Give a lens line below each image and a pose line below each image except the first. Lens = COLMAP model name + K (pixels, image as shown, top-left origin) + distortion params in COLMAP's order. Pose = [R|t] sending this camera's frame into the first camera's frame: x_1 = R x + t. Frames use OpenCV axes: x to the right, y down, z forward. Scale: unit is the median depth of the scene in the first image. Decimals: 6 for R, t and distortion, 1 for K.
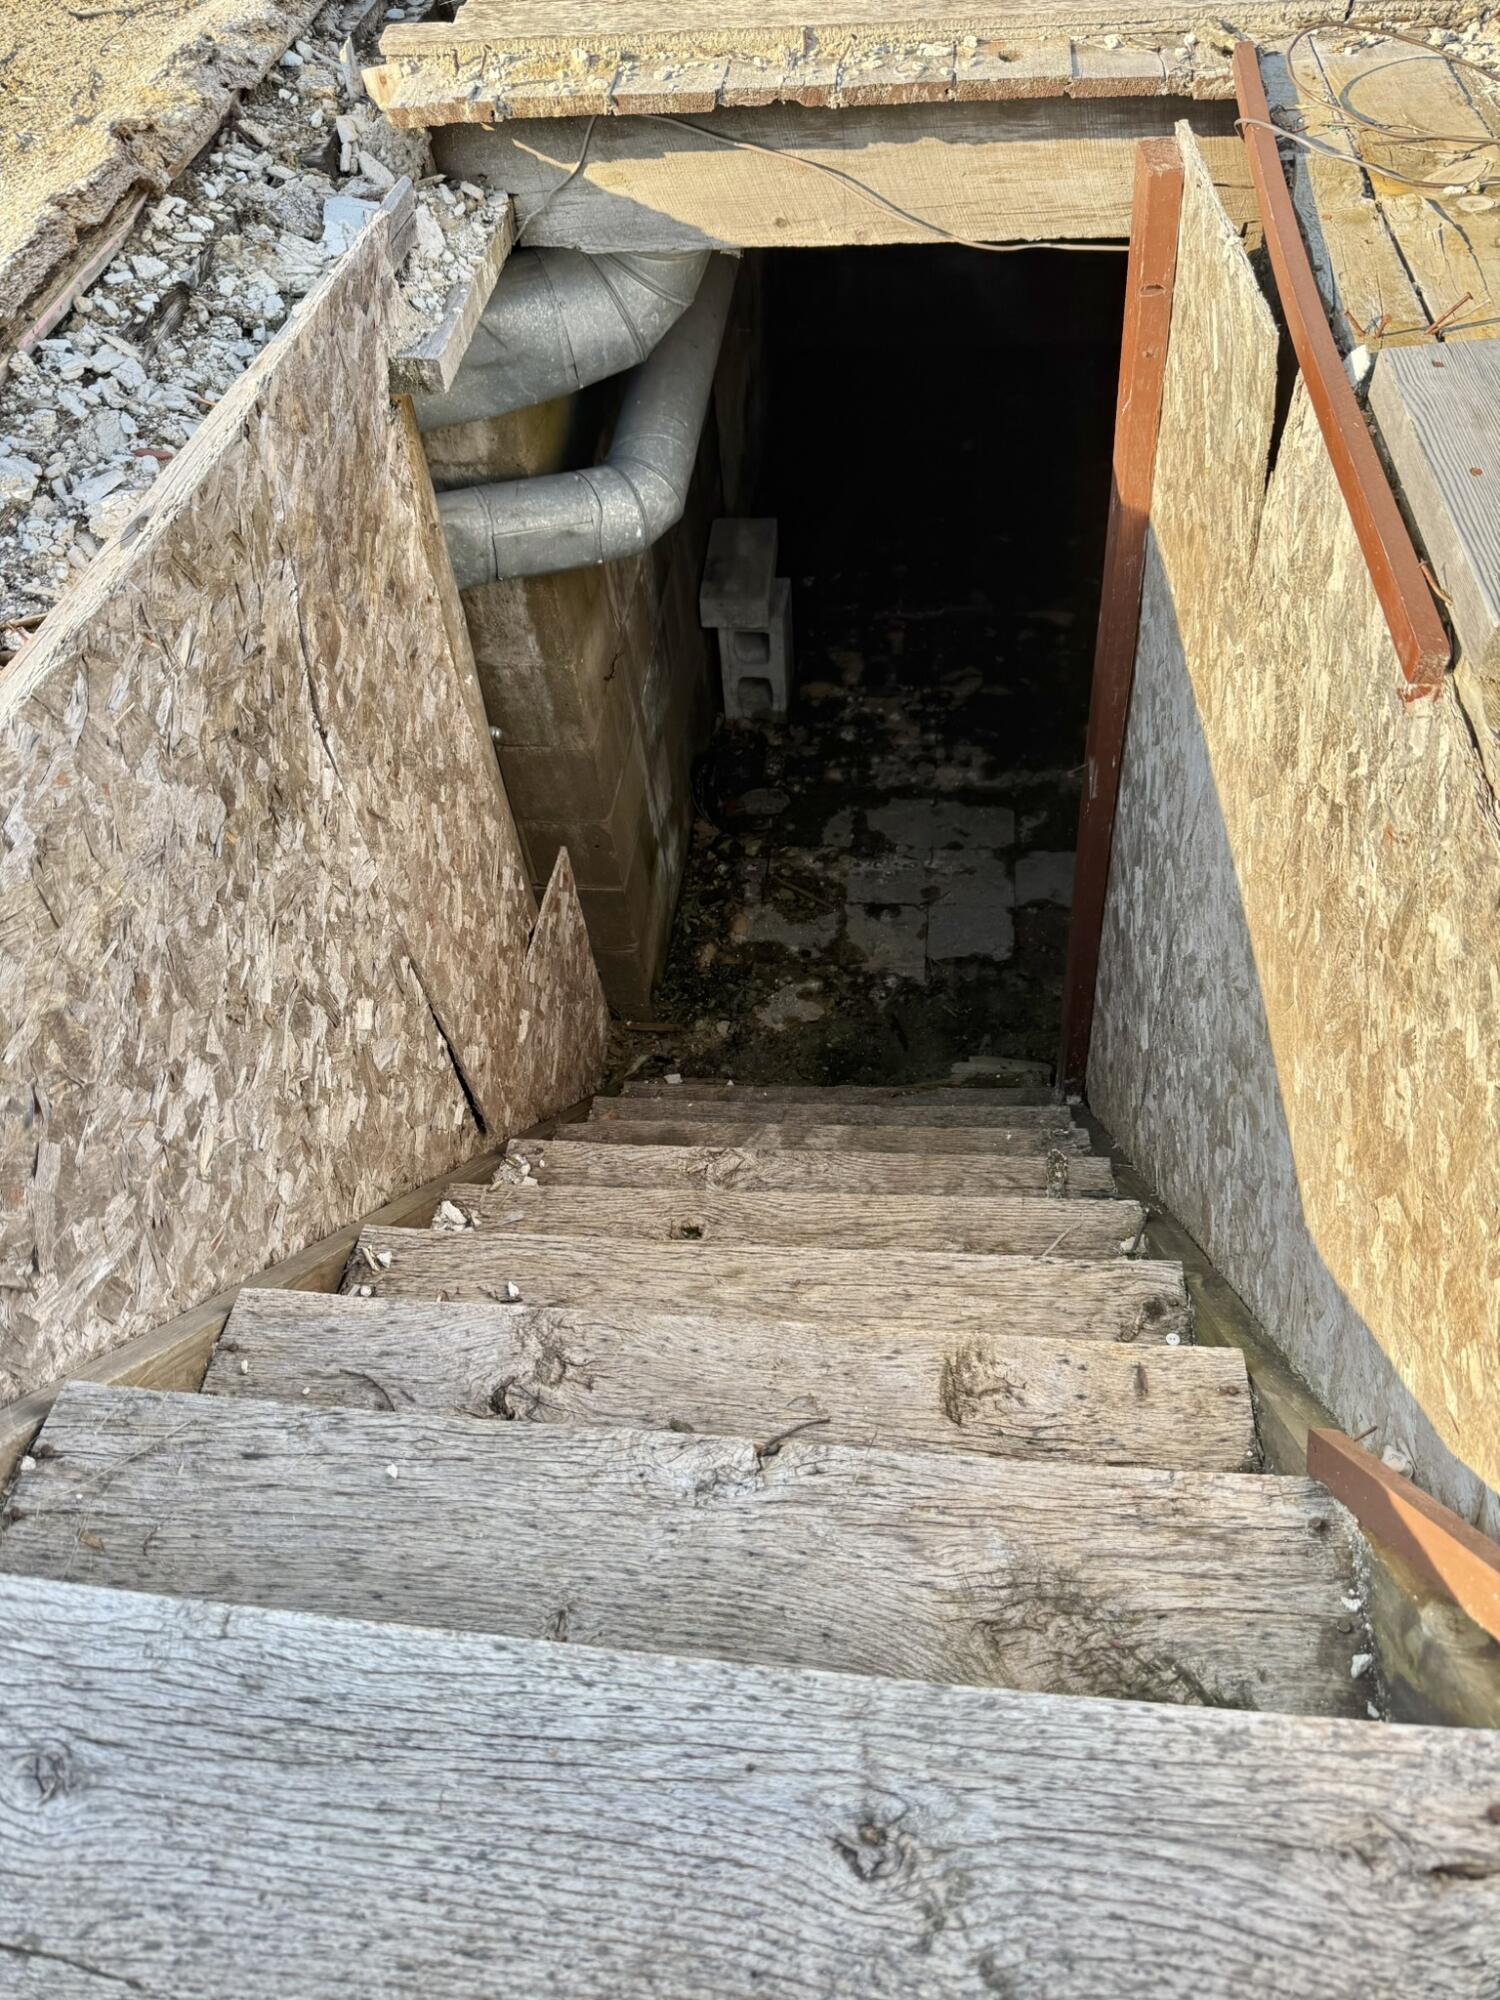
lens RADIAL K [[1400.7, 0, 744.6], [0, 1400.7, 1007.4], [0, 0, 1]] dist [0.022700, -0.034050]
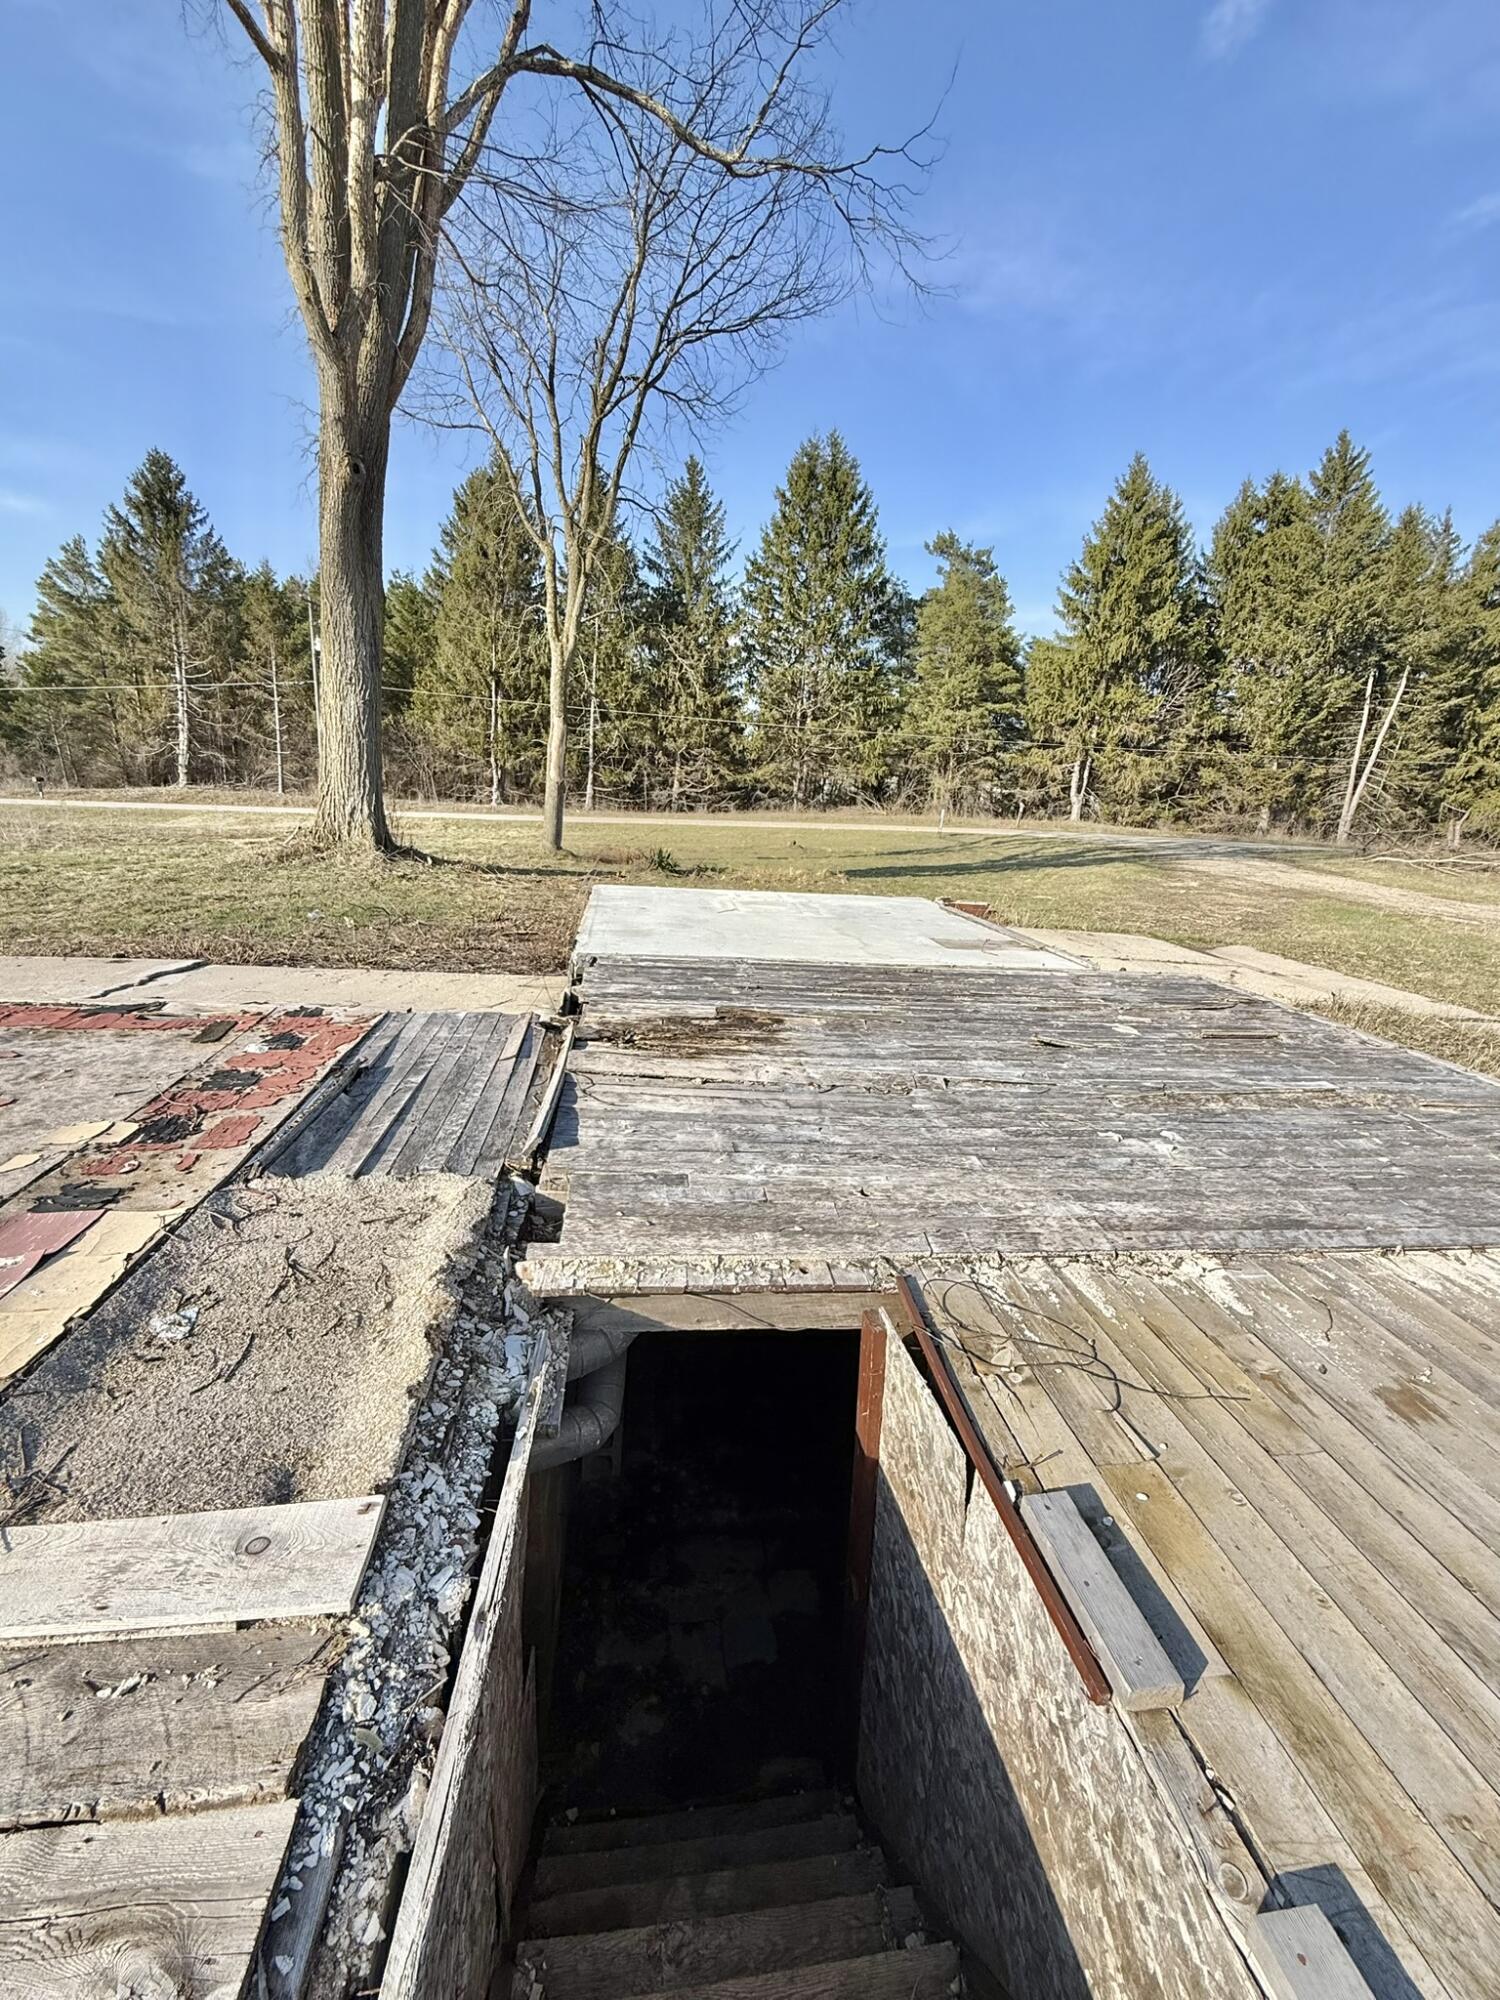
lens RADIAL K [[830.6, 0, 748.6], [0, 830.6, 1005.1], [0, 0, 1]] dist [-0.001869, 0.000881]
pose [[0.965702, 0.070822, 0.249810, -0.230377], [0.087967, 0.815954, -0.571385, -0.190715], [-0.244300, 0.573762, 0.781738, -0.278881]]
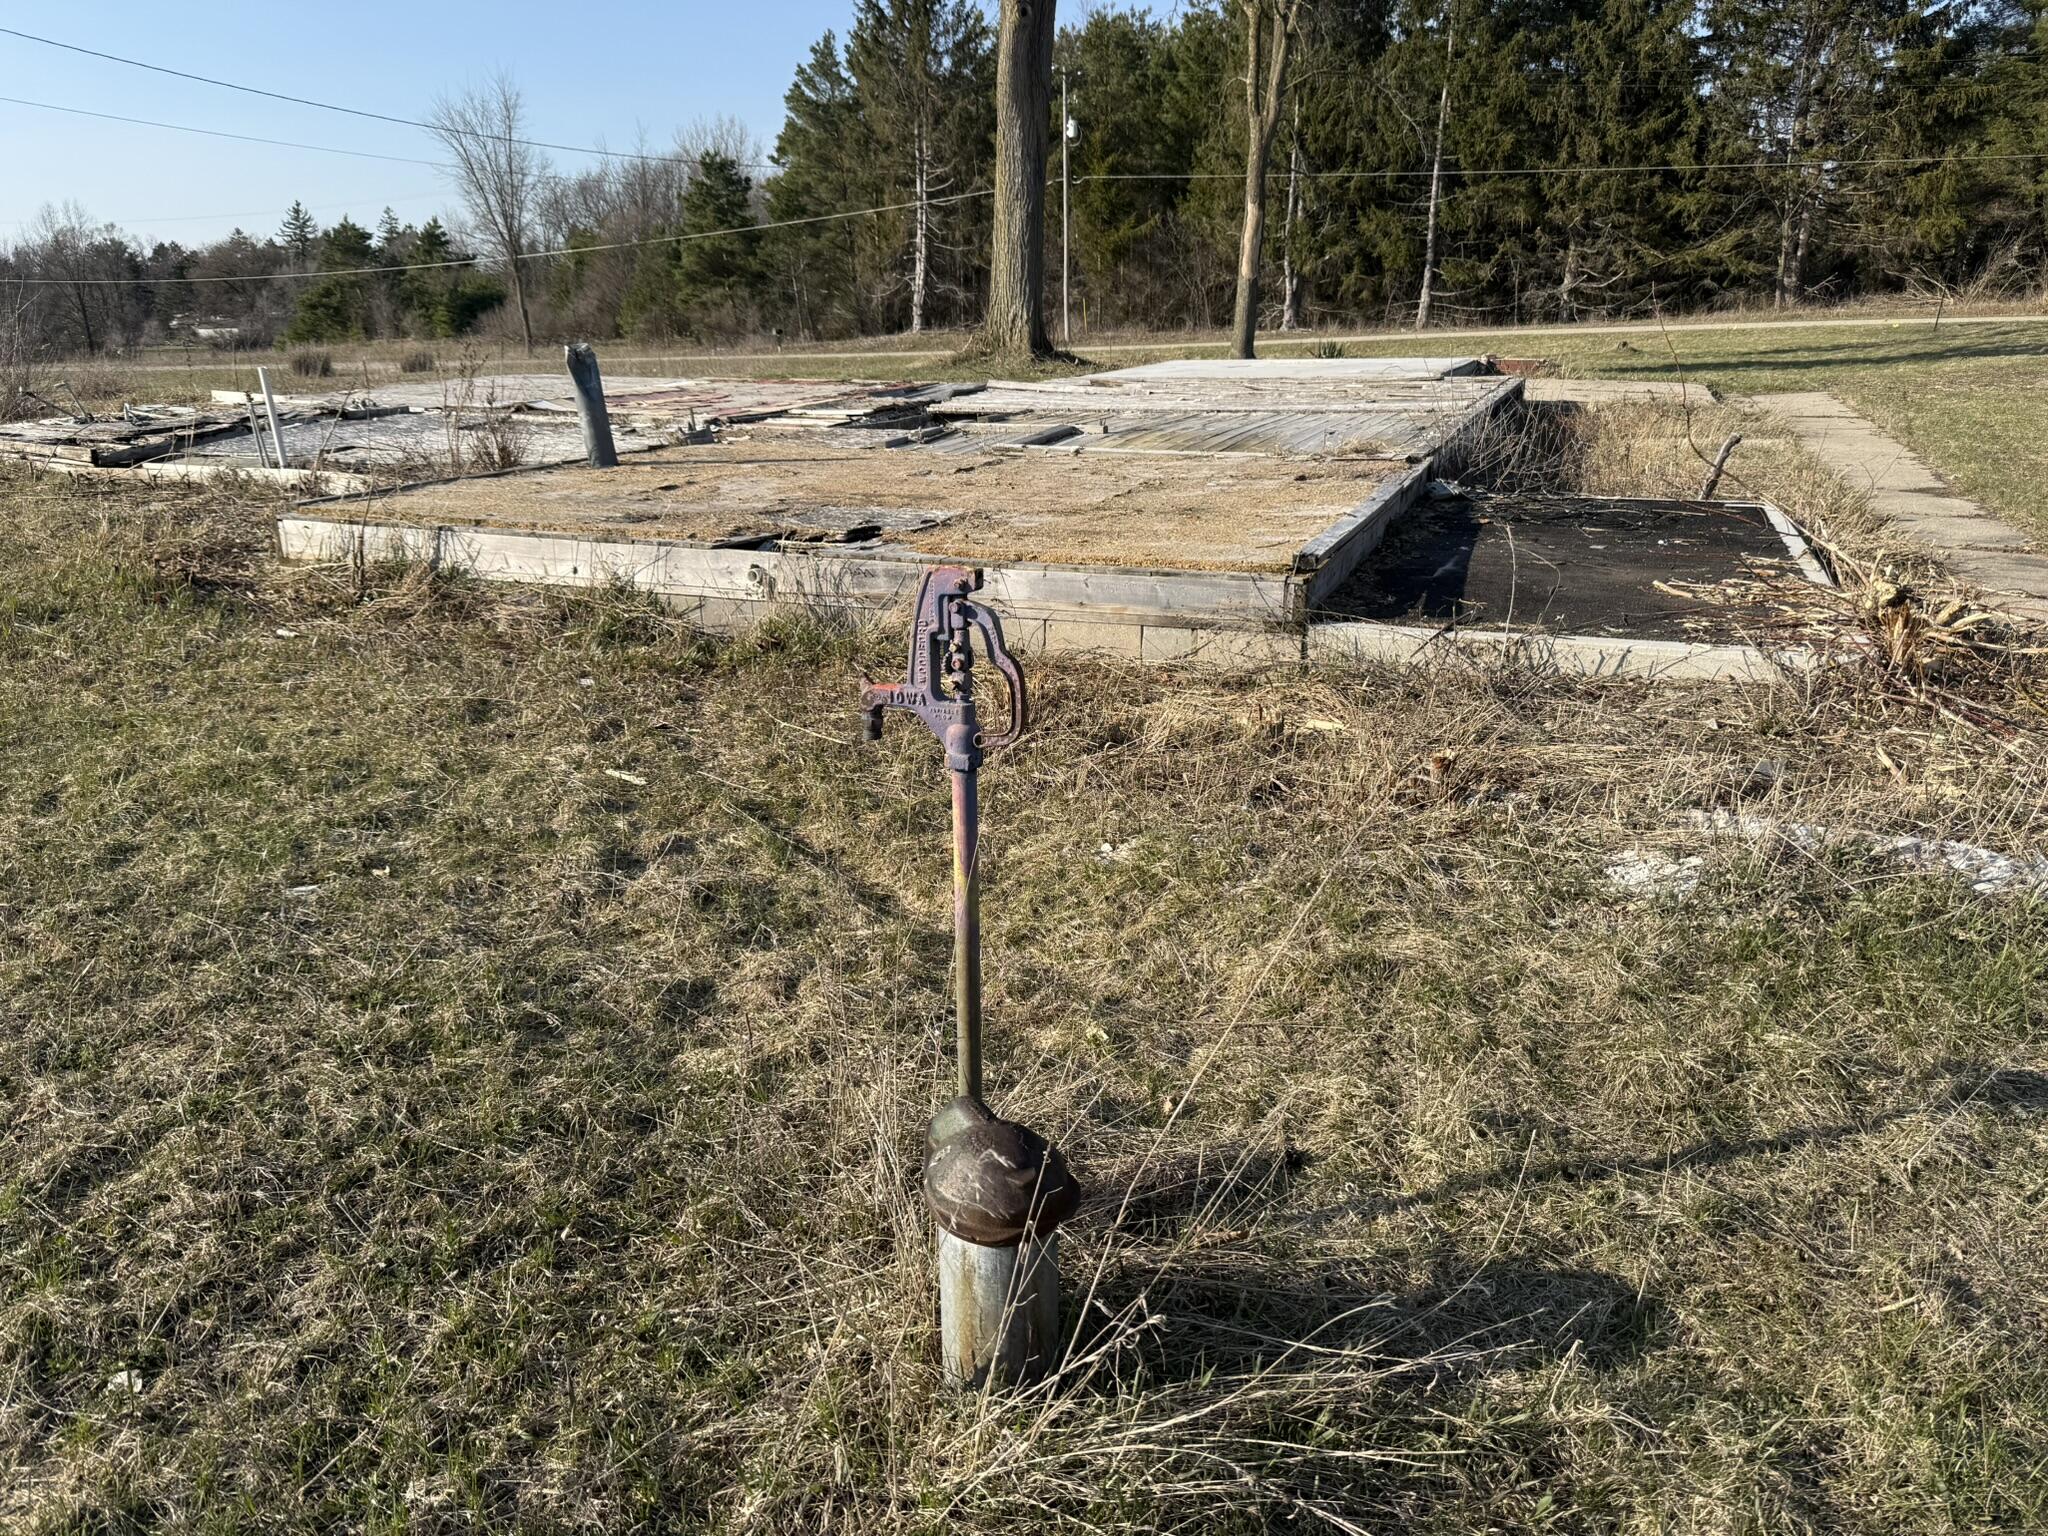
lens RADIAL K [[1434.3, 0, 1024.4], [0, 1434.3, 760.9], [0, 0, 1]] dist [0.022700, -0.034050]
pose [[0.955764, 0.146075, -0.255299, 1.954813], [-0.257810, 0.833874, -0.488044, 3.553117], [0.141597, 0.532274, 0.834647, -3.406959]]
